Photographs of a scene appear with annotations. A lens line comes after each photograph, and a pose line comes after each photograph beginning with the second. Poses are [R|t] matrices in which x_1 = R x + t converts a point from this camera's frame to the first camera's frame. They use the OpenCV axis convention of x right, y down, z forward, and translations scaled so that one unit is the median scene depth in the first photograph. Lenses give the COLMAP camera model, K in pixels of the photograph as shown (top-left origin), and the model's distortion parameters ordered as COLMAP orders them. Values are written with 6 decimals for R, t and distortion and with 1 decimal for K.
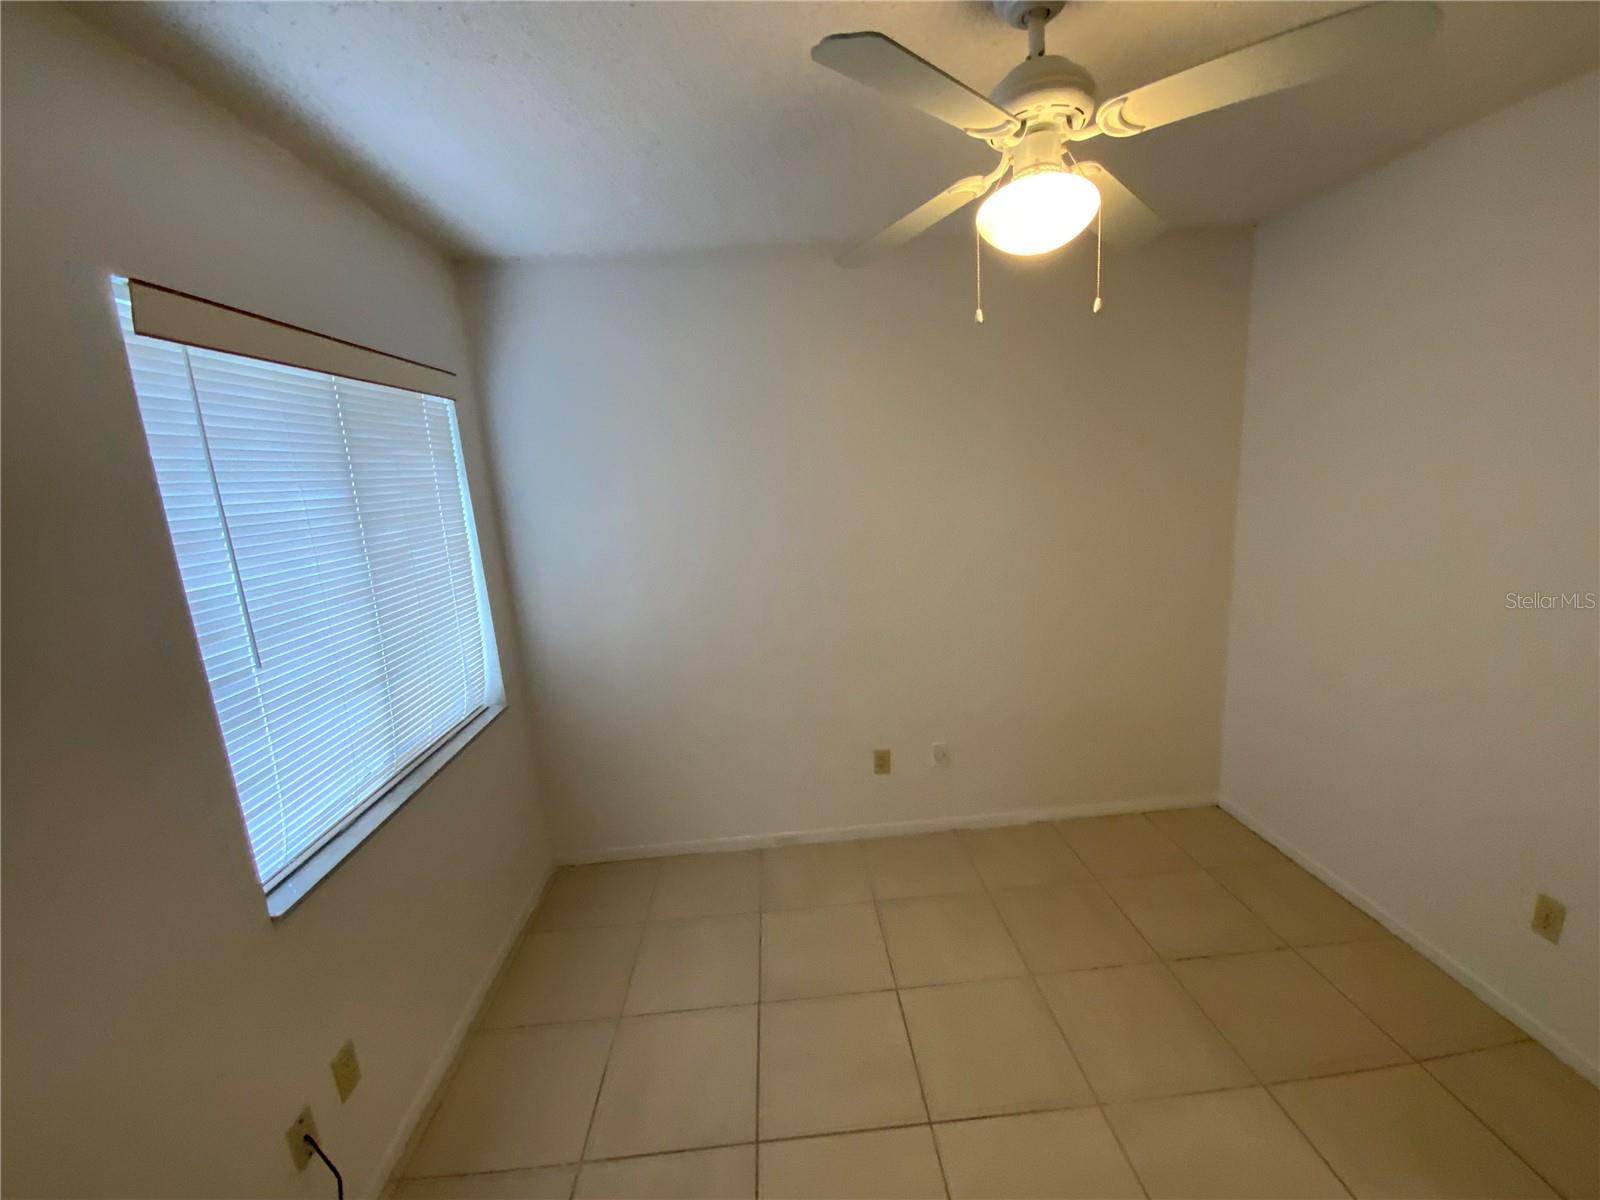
lens RADIAL K [[653.1, 0, 803.4], [0, 653.1, 596.4], [0, 0, 1]] dist [0.008631, -0.013632]
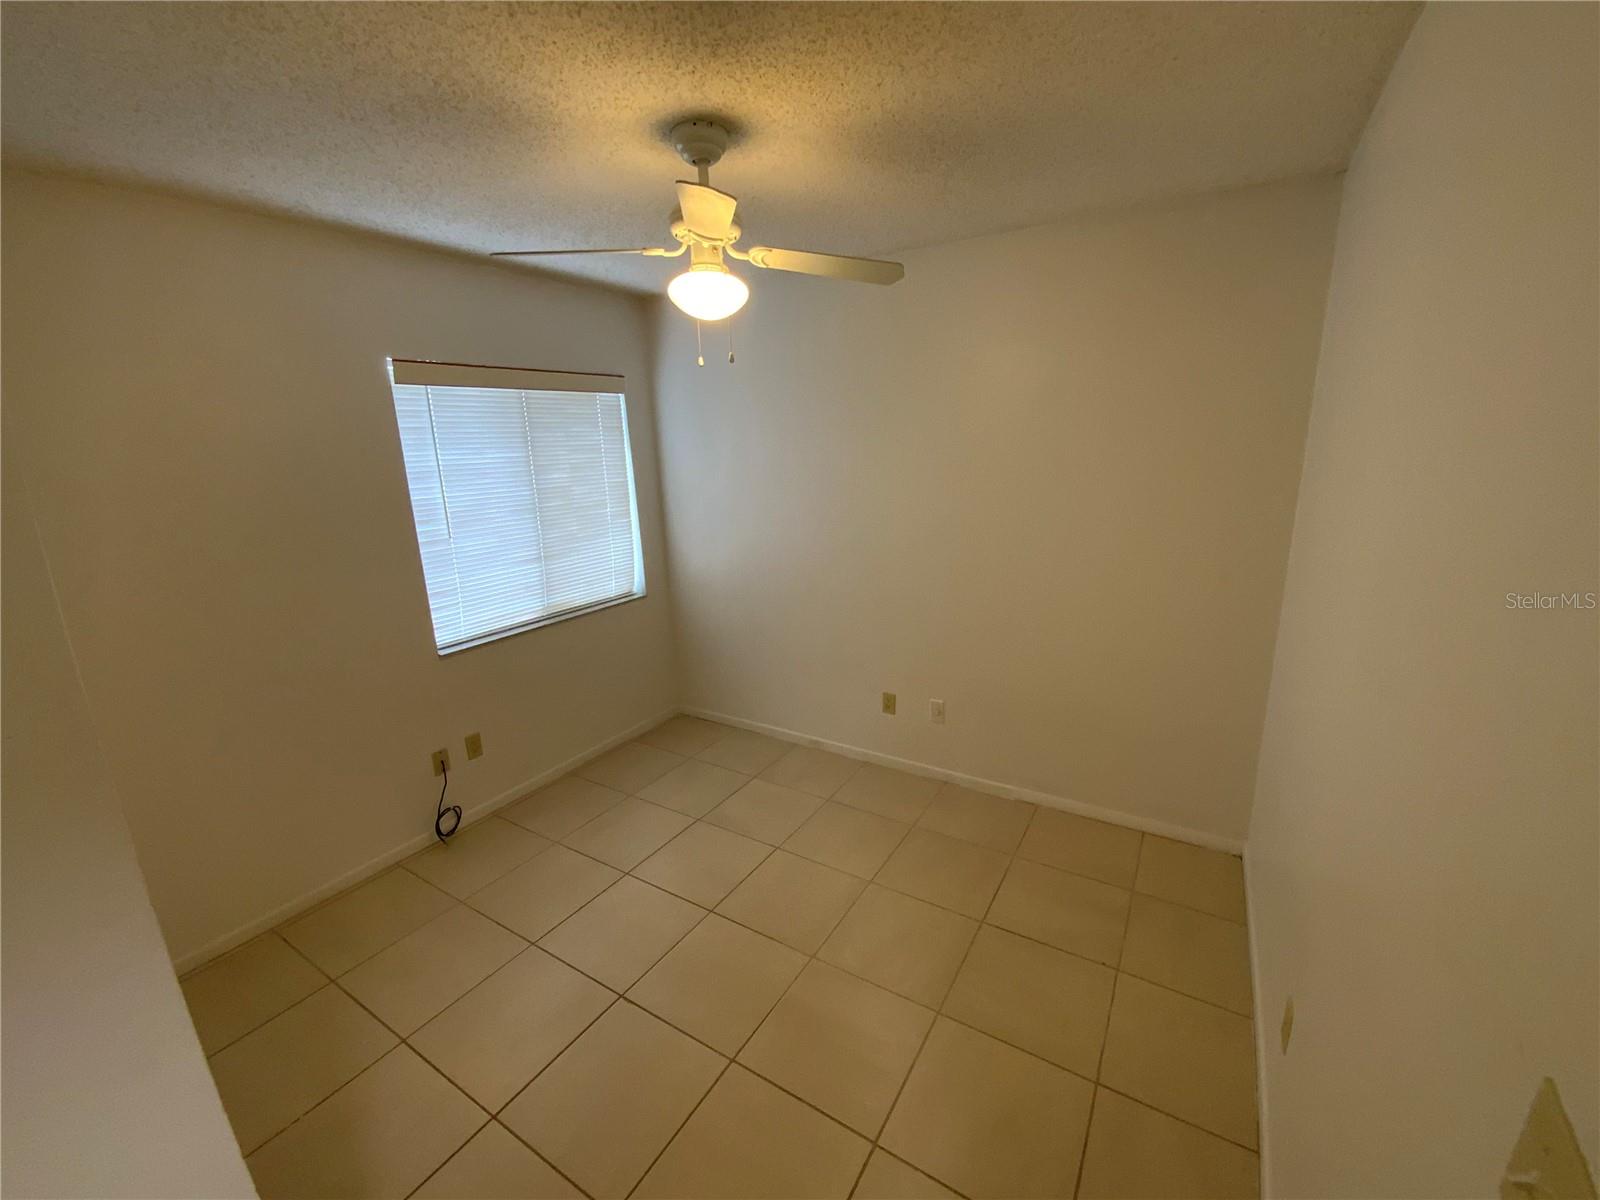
lens RADIAL K [[653.1, 0, 811.6], [0, 653.1, 602.9], [0, 0, 1]] dist [0.008631, -0.013632]
pose [[0.817209, 0.180708, -0.547279, 0.792626], [-0.134748, 0.983163, 0.123426, -0.063123], [0.560369, -0.027120, 0.827799, -0.052621]]
